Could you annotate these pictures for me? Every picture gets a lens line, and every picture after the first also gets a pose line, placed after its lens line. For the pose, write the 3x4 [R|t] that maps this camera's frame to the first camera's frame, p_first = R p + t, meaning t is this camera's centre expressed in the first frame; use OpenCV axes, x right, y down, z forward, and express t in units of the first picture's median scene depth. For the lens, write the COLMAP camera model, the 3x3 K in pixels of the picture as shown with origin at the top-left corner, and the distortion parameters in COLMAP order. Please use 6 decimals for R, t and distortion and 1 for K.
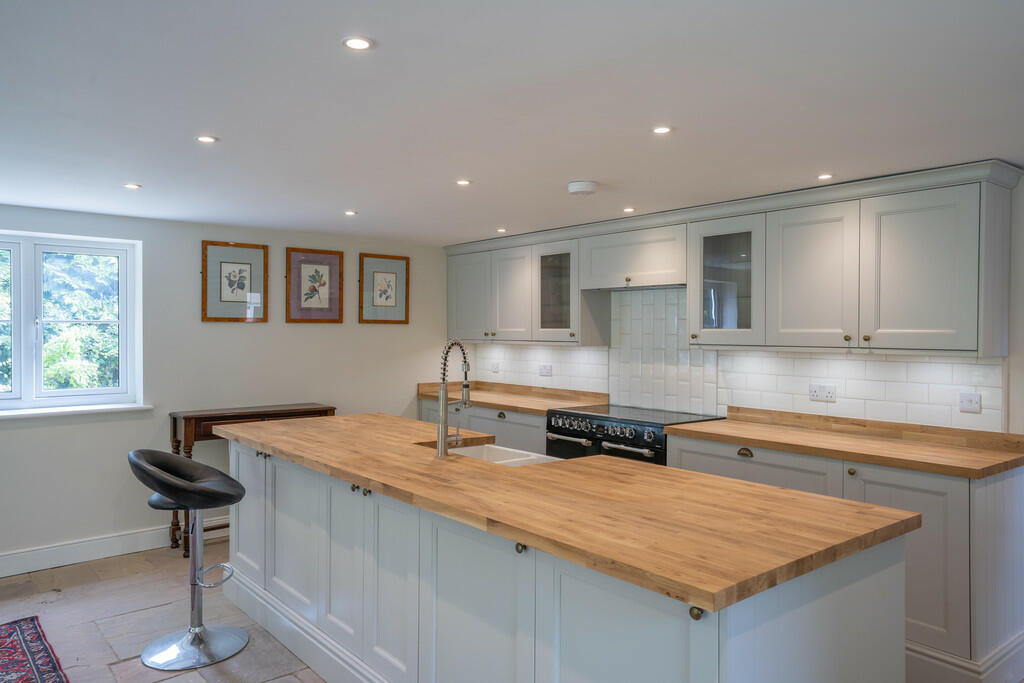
lens RADIAL K [[721.5, 0, 507.9], [0, 721.5, 340.3], [0, 0, 1]] dist [-0.004326, 0.006048]
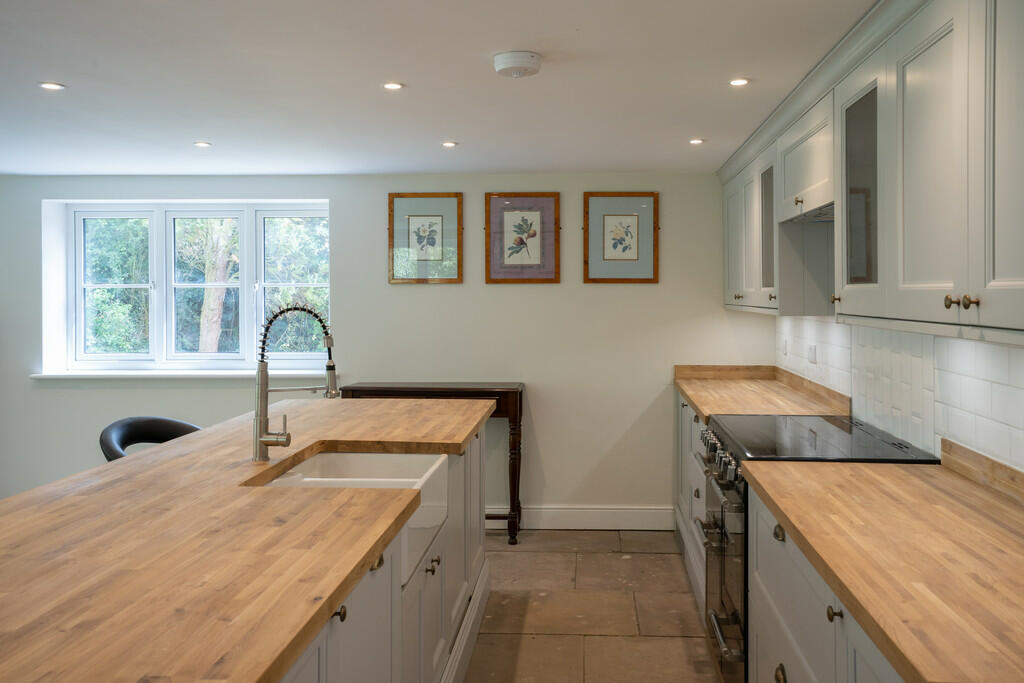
lens RADIAL K [[876.2, 0, 556.6], [0, 876.2, 291.5], [0, 0, 1]] dist [0.040812, 0.010682]
pose [[0.747431, -0.006903, -0.664303, 0.441973], [-0.004446, 0.999872, -0.015393, 0.000028], [0.664324, 0.014458, 0.747305, 0.311210]]
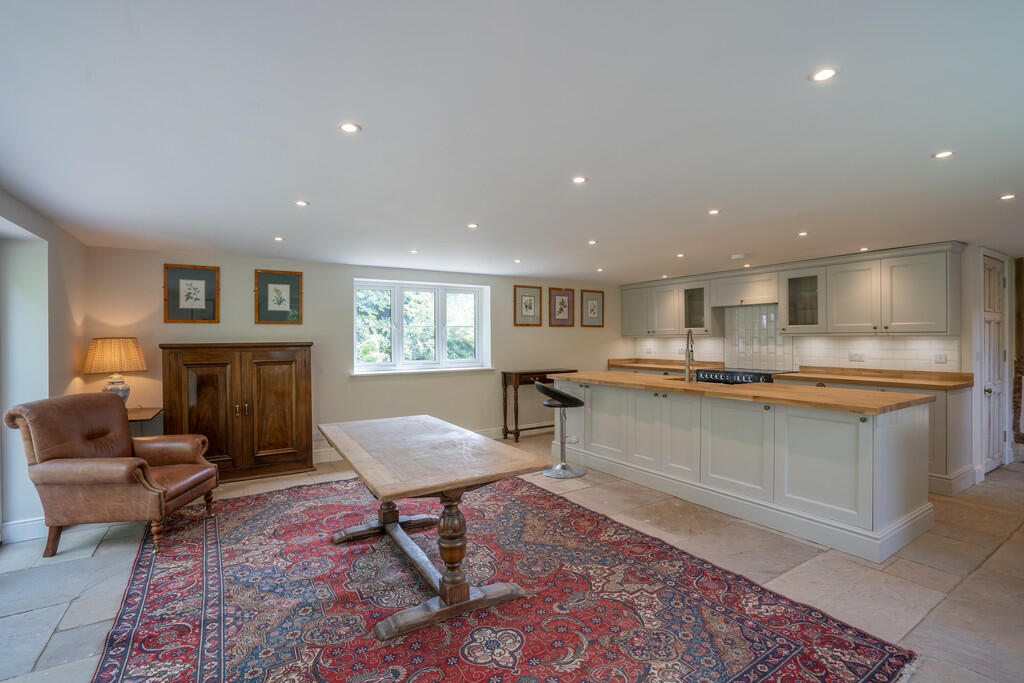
lens RADIAL K [[472.2, 0, 514.9], [0, 472.2, 342.2], [0, 0, 1]] dist [-0.038989, 0.004566]
pose [[0.992875, -0.008435, -0.118859, -0.259156], [0.007708, 0.999949, -0.006578, 0.025926], [0.118908, 0.005615, 0.992889, -0.277490]]
